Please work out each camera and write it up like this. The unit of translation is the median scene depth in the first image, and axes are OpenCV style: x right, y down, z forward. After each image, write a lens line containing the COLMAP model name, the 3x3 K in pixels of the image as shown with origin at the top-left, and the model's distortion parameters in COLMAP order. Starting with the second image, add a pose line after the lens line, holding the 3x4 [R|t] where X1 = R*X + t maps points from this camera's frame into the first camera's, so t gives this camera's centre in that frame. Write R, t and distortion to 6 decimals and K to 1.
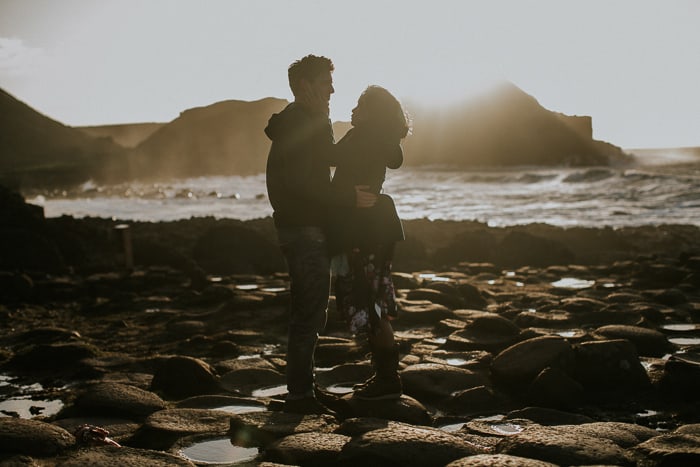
lens RADIAL K [[1158.0, 0, 350.7], [0, 1158.0, 257.6], [0, 0, 1]] dist [-0.253170, 0.751103]
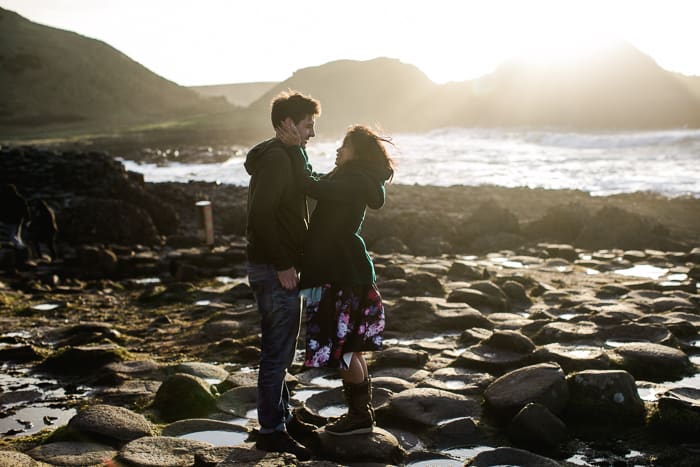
lens RADIAL K [[1158.0, 0, 350.7], [0, 1158.0, 257.6], [0, 0, 1]] dist [-0.253170, 0.751103]
pose [[0.991492, 0.017132, -0.129034, 0.099312], [-0.010175, 0.998468, 0.054380, -0.056759], [0.129768, -0.052604, 0.990148, 0.004246]]
